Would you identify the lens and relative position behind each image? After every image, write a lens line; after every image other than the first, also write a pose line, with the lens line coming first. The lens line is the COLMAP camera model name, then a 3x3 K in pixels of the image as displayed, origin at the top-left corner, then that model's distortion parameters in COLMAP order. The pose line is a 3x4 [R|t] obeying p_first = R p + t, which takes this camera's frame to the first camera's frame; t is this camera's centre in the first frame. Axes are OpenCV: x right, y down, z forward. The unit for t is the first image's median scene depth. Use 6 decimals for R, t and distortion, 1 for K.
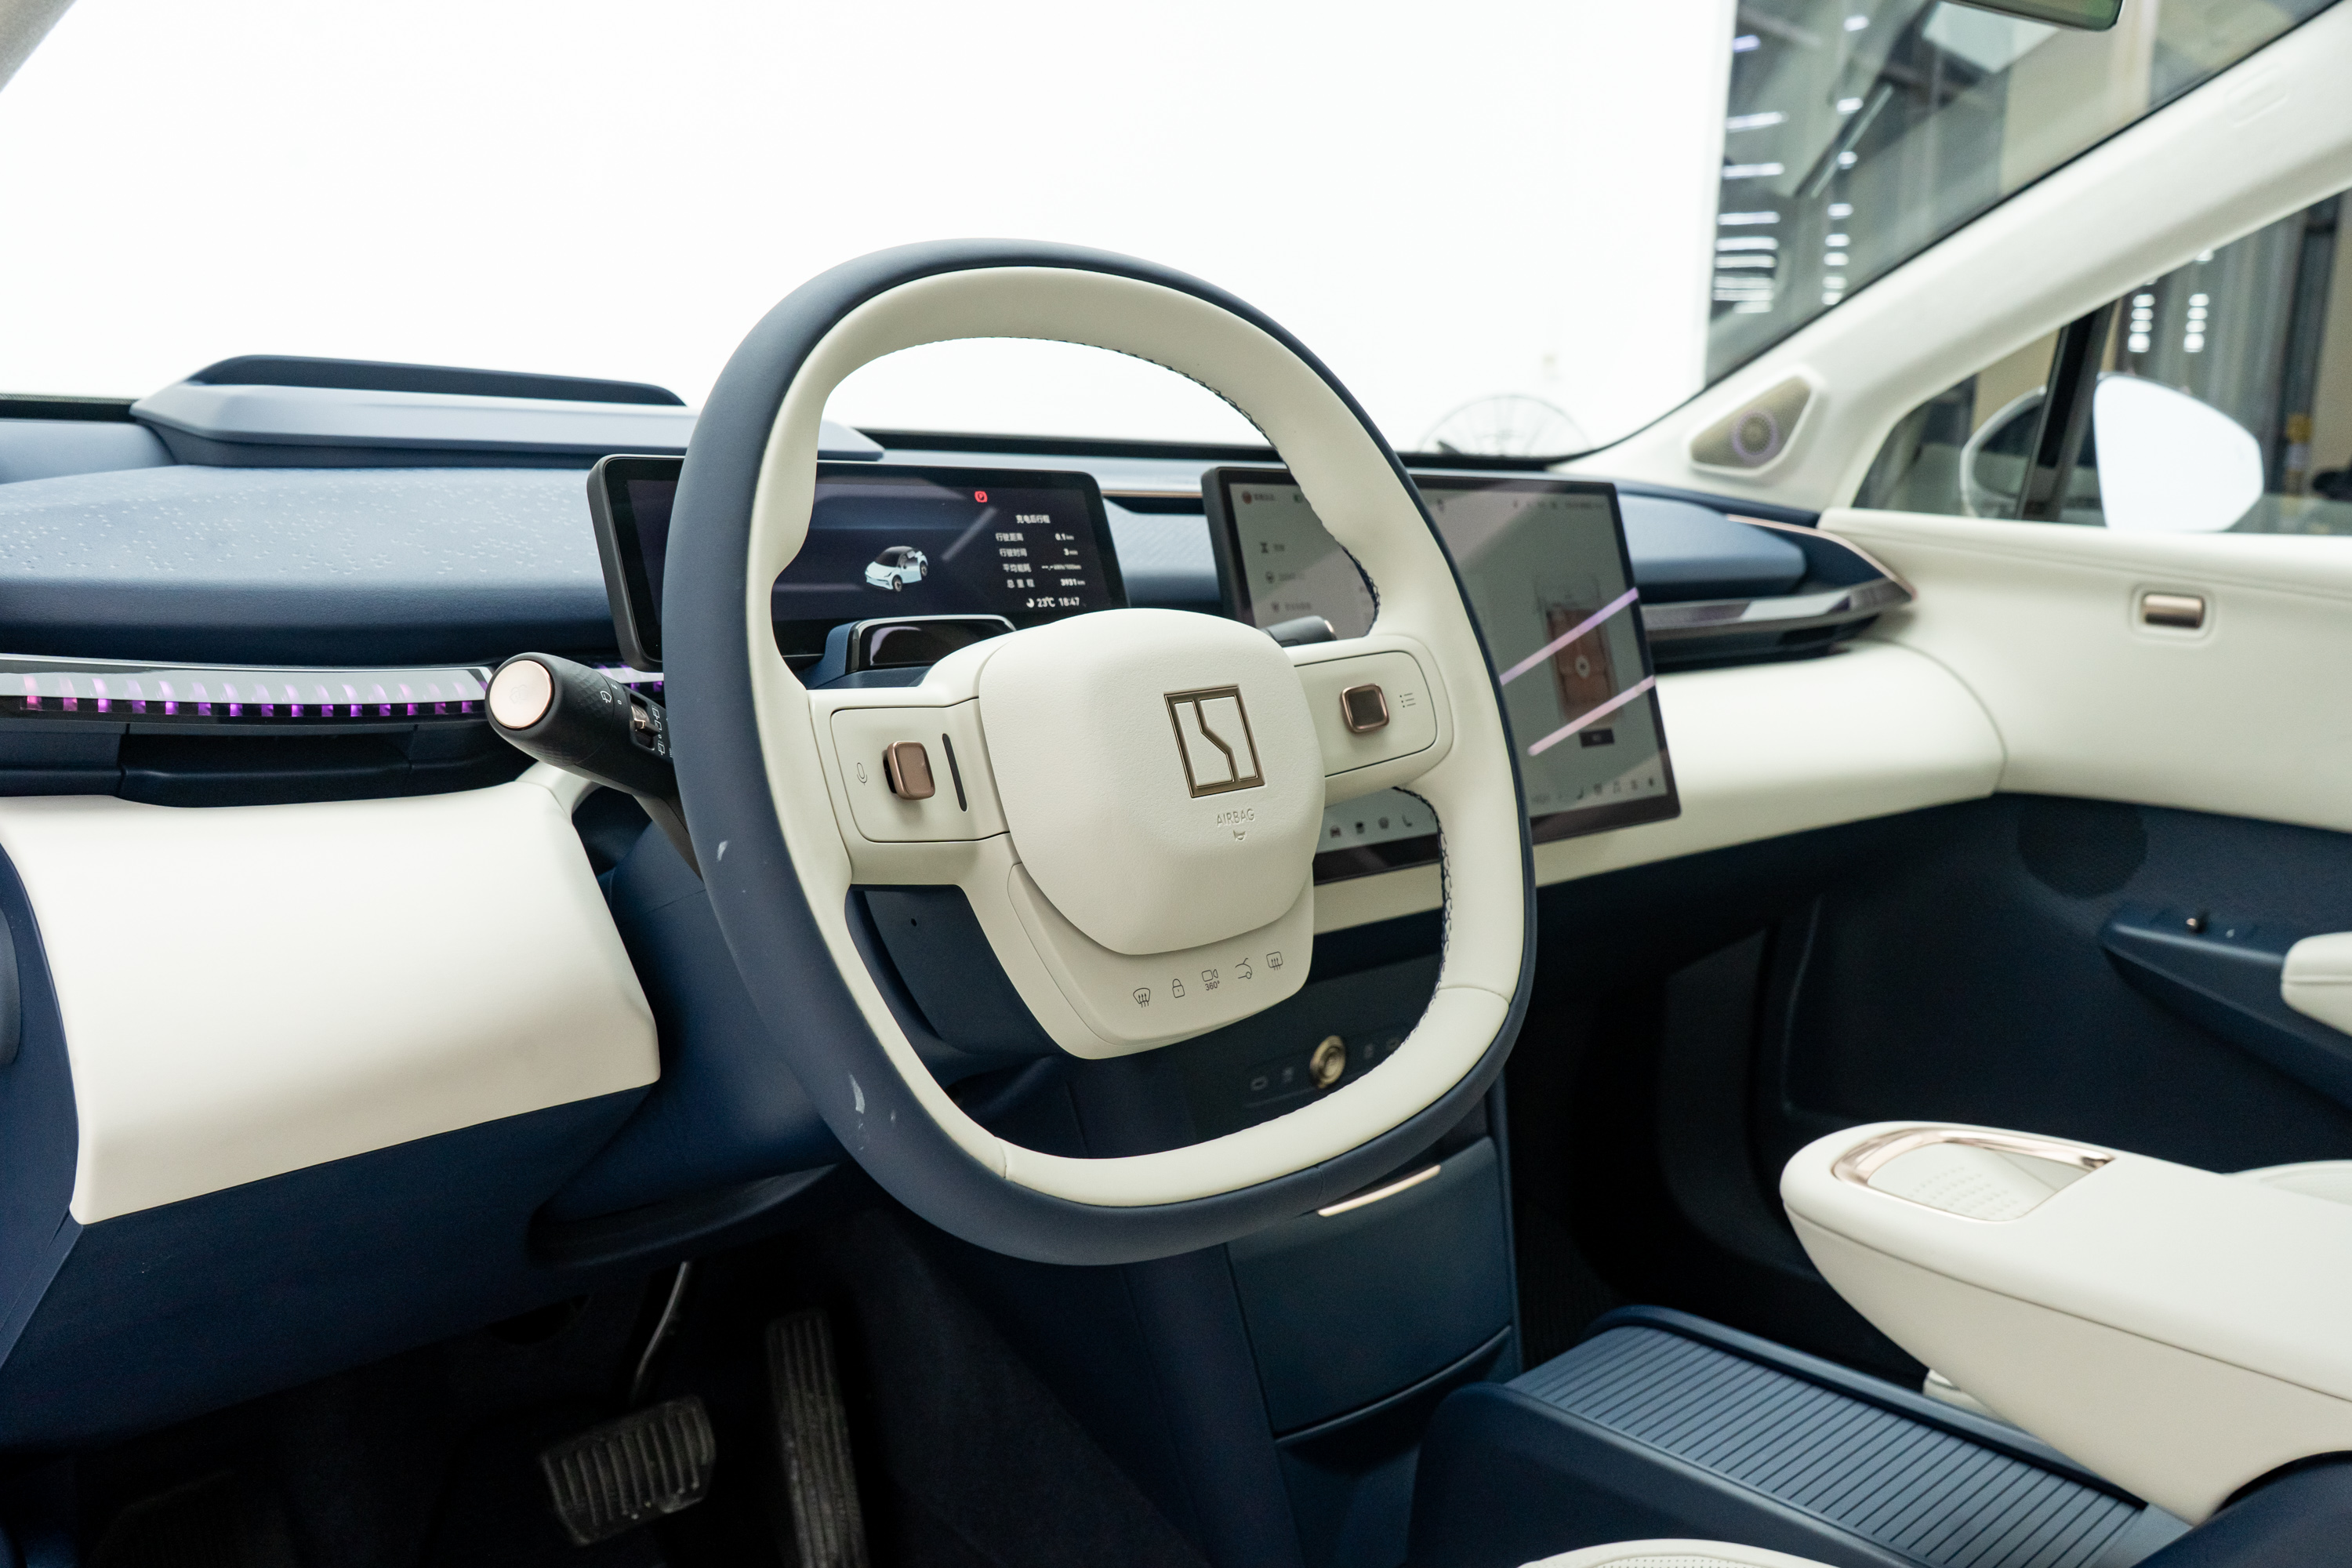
lens RADIAL K [[1891.8, 0, 1179.7], [0, 1891.8, 774.4], [0, 0, 1]] dist [0.001849, -0.030113]
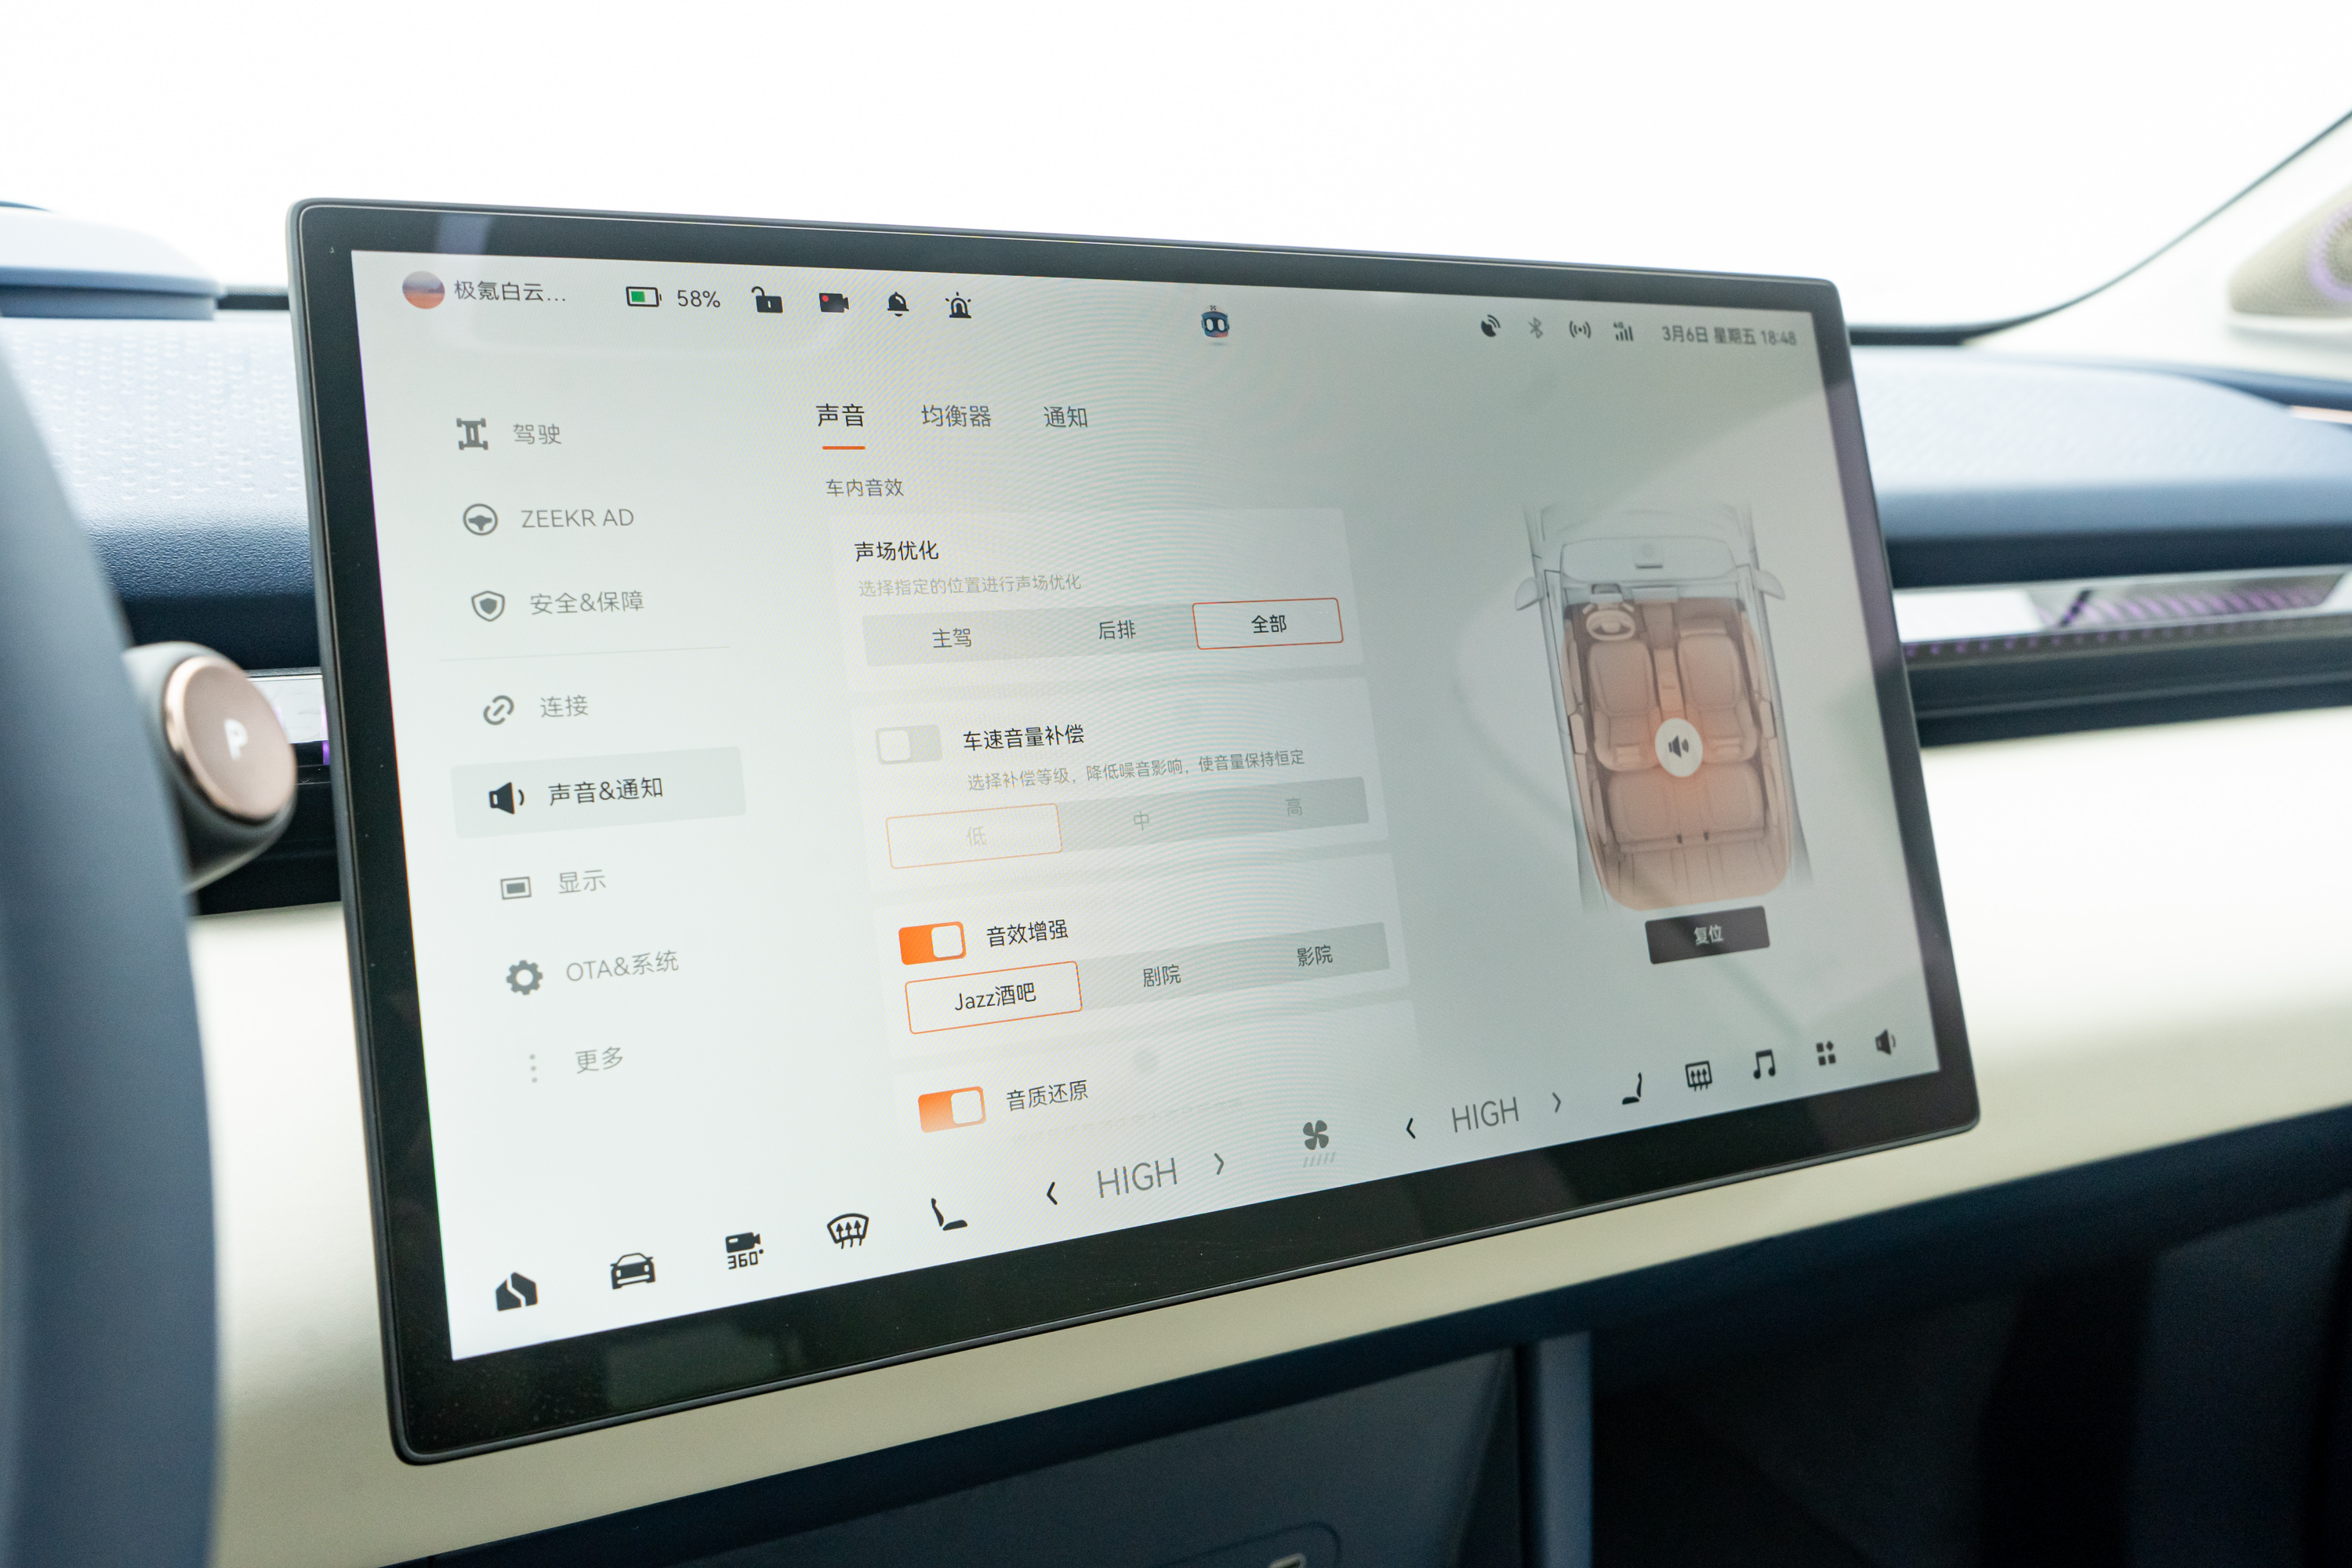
lens RADIAL K [[1891.8, 0, 1173.7], [0, 1891.8, 791.5], [0, 0, 1]] dist [0.001849, -0.030113]
pose [[0.950273, 0.021375, -0.310683, 0.337277], [-0.016342, 0.999690, 0.018795, -0.076655], [0.310988, -0.012783, 0.950328, 0.864437]]
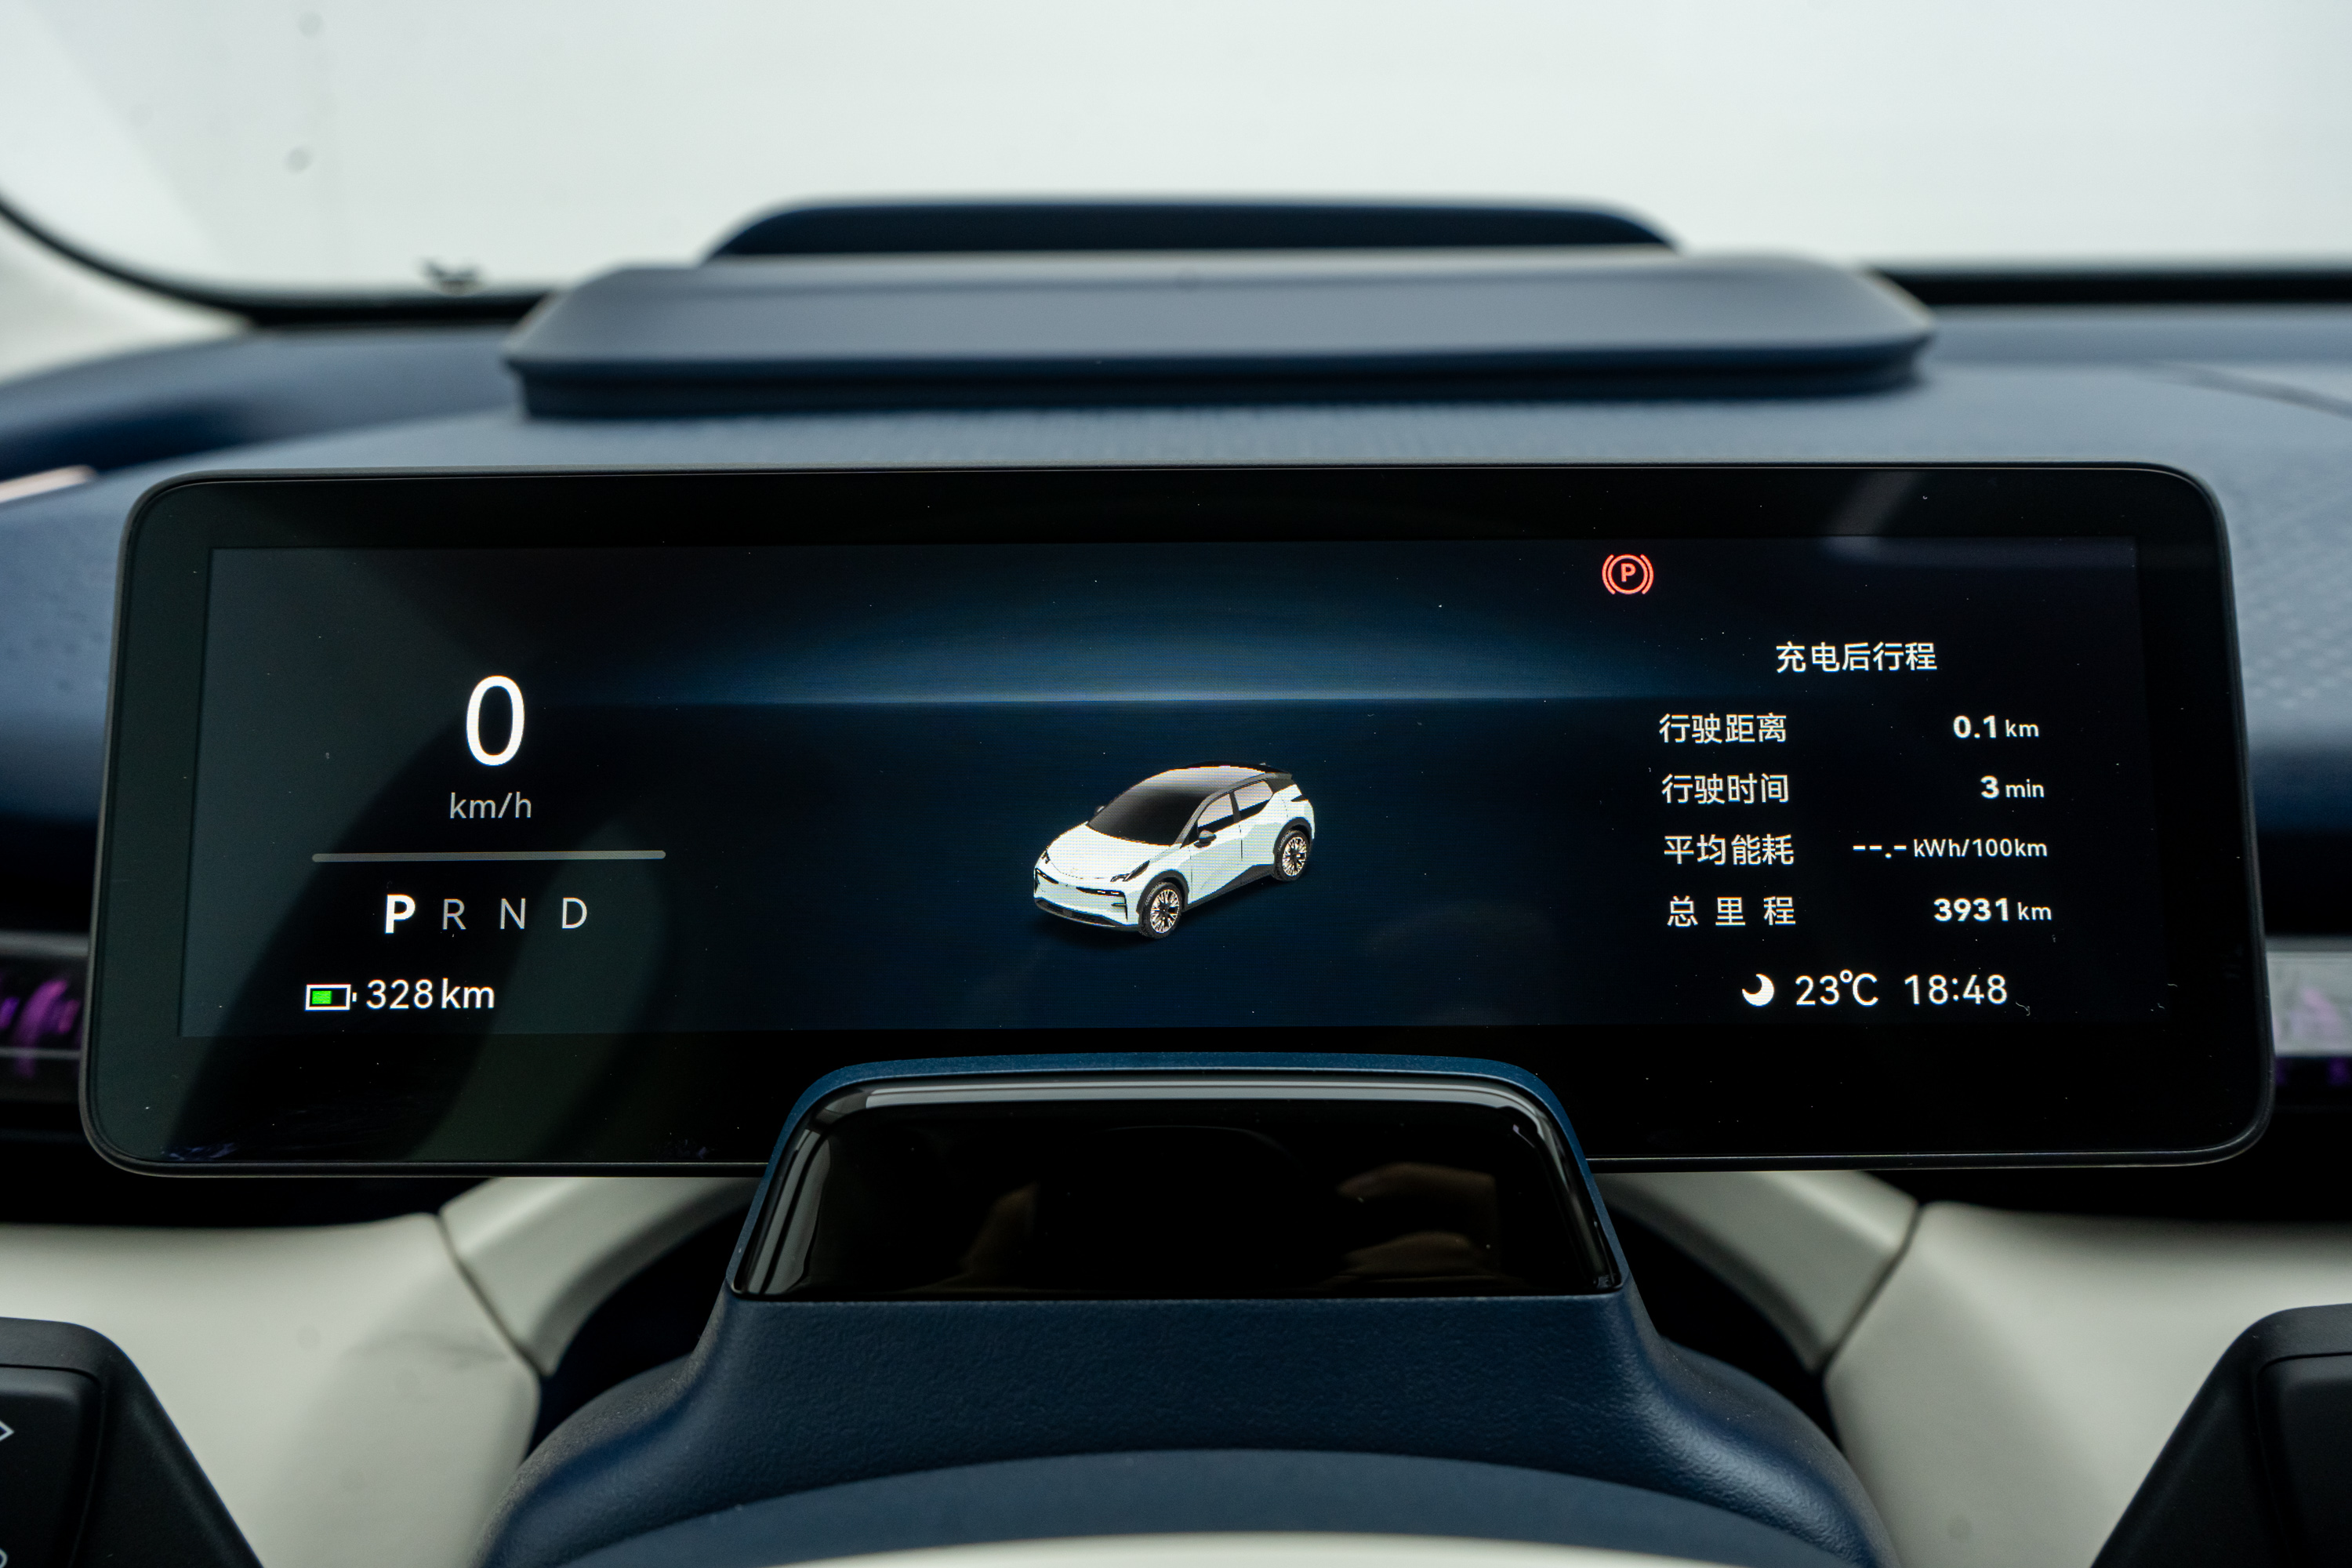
lens RADIAL K [[1891.8, 0, 1159.2], [0, 1891.8, 765.9], [0, 0, 1]] dist [0.001849, -0.030113]
pose [[0.706225, 0.145077, -0.692964, 0.042493], [-0.083205, 0.989005, 0.122257, -0.155005], [0.703081, -0.028683, 0.710531, 0.797046]]
